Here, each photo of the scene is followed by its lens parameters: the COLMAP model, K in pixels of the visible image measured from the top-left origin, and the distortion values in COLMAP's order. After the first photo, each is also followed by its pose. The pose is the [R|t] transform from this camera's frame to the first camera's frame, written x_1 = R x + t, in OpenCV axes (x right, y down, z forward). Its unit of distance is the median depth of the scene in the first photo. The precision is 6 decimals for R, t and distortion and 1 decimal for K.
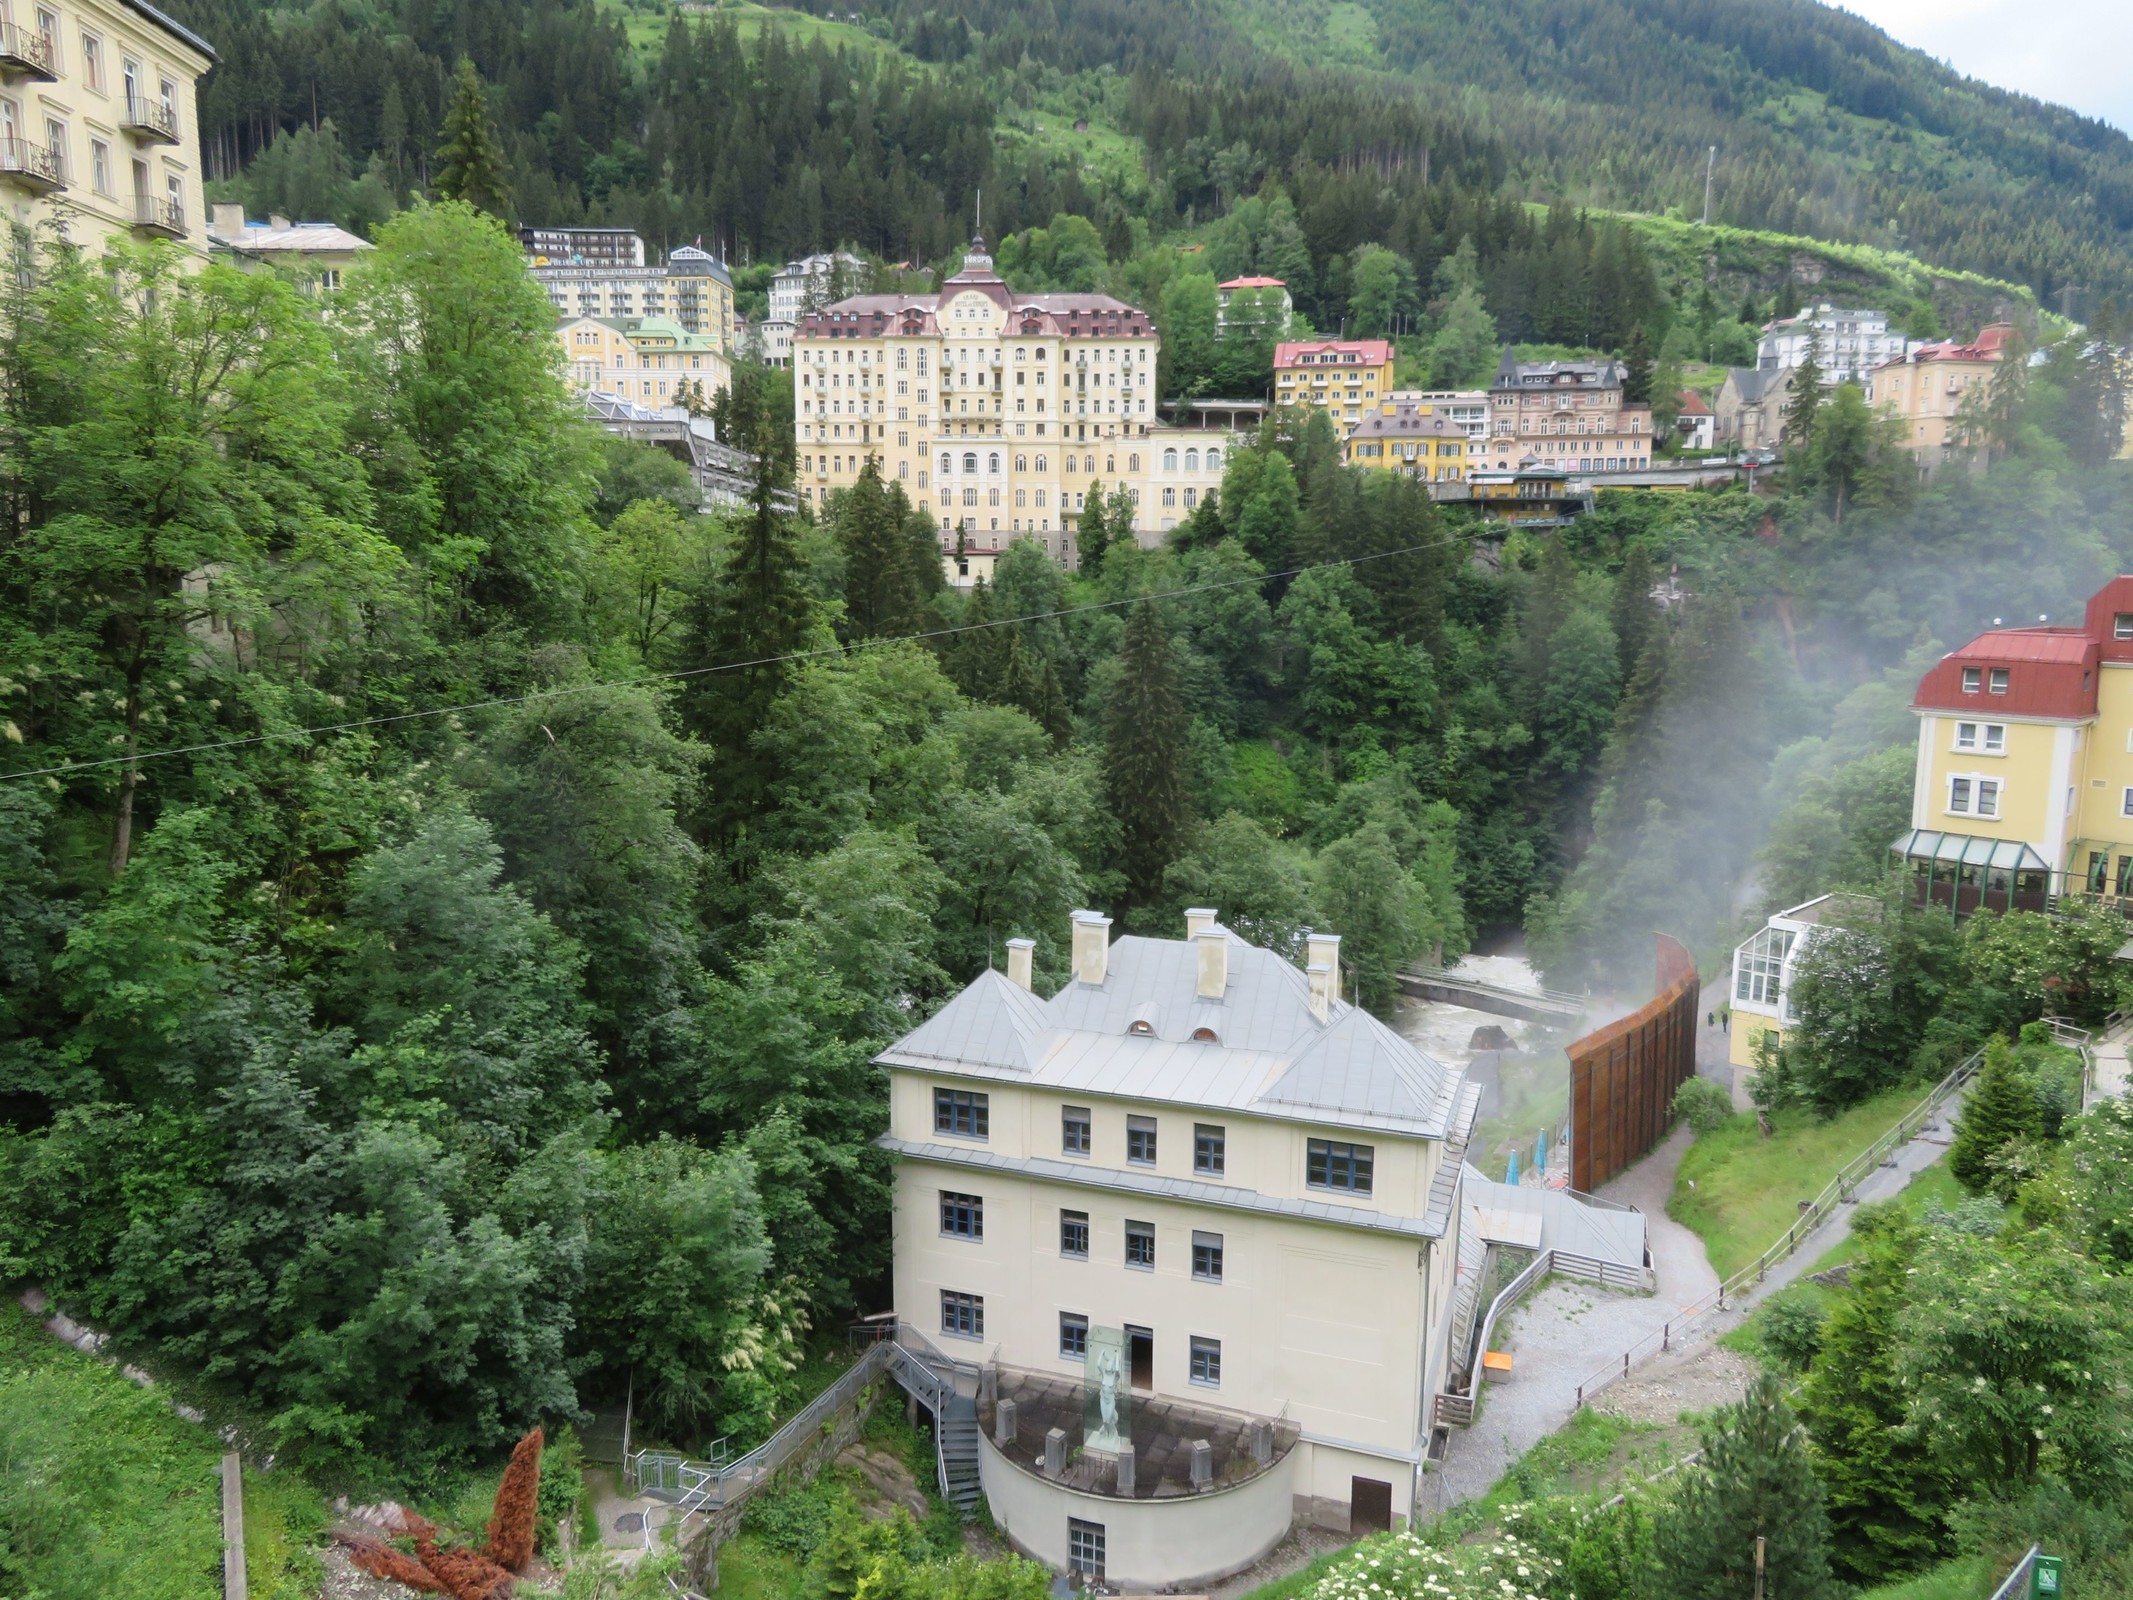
lens RADIAL K [[1517.4, 0, 1066.5], [0, 1517.4, 800.0], [0, 0, 1]] dist [-0.018040, 0.009999]
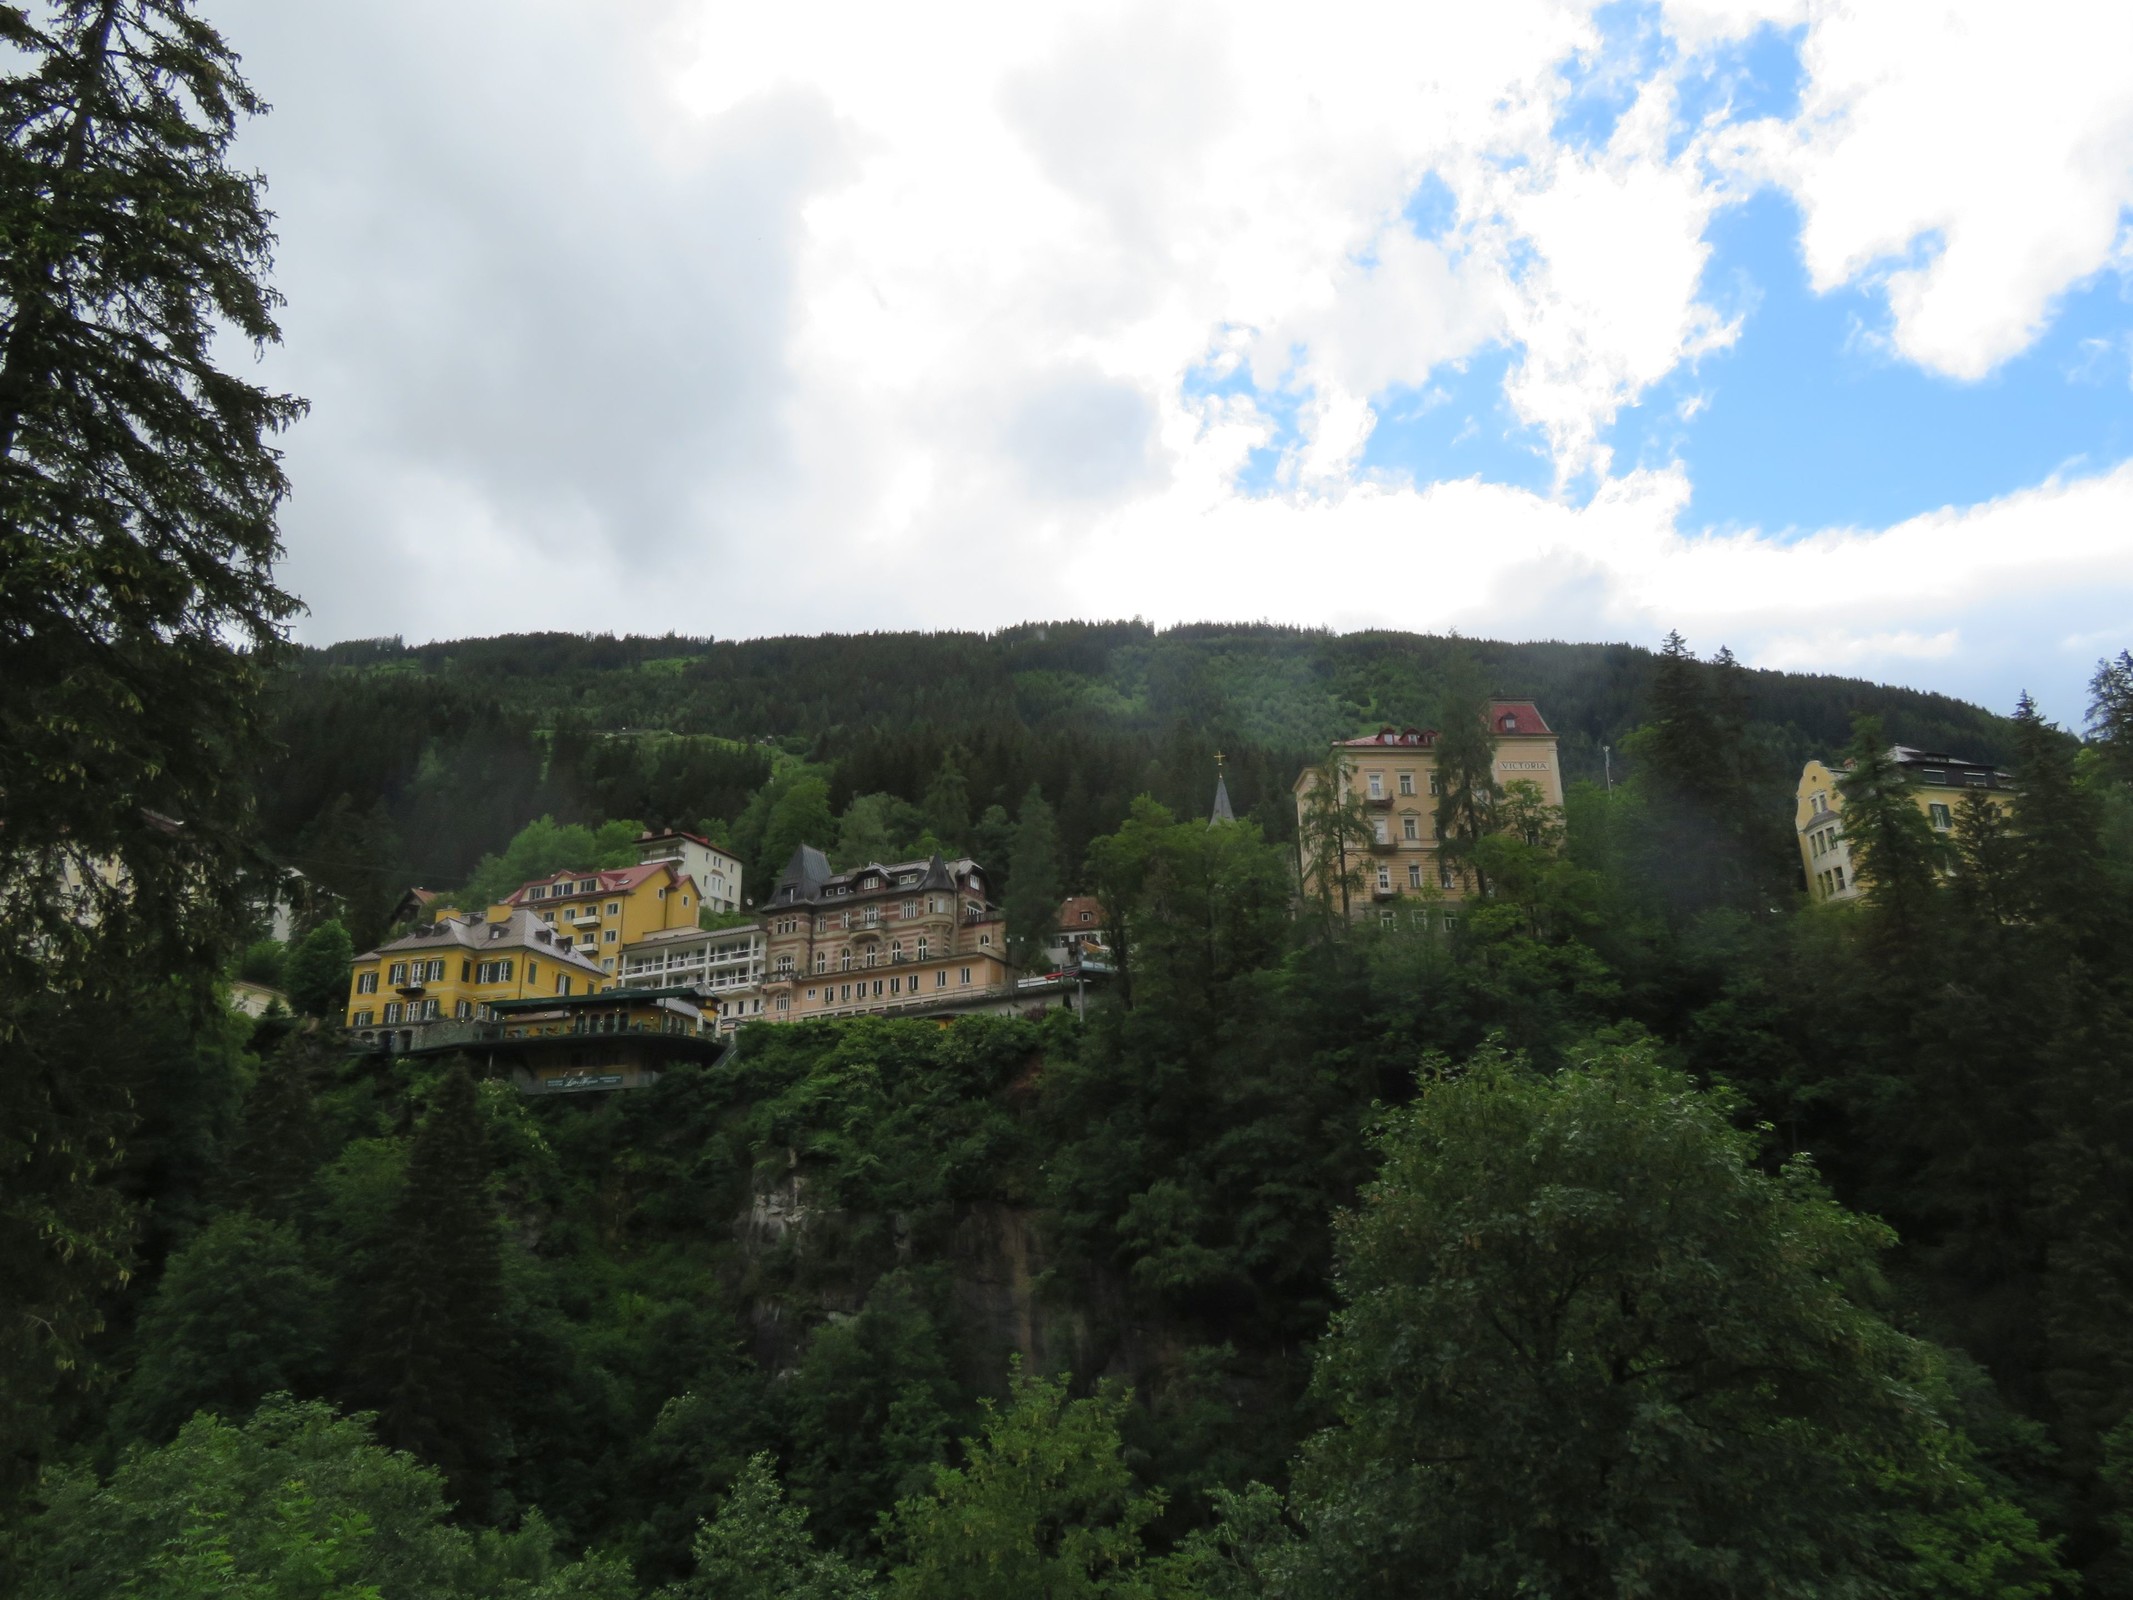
lens RADIAL K [[1517.4, 0, 1066.5], [0, 1517.4, 800.0], [0, 0, 1]] dist [-0.018040, 0.009999]
pose [[0.985902, -0.071767, -0.151154, 0.499923], [-0.008704, 0.880131, -0.474651, -0.021439], [0.167099, 0.469275, 0.867098, 0.473667]]
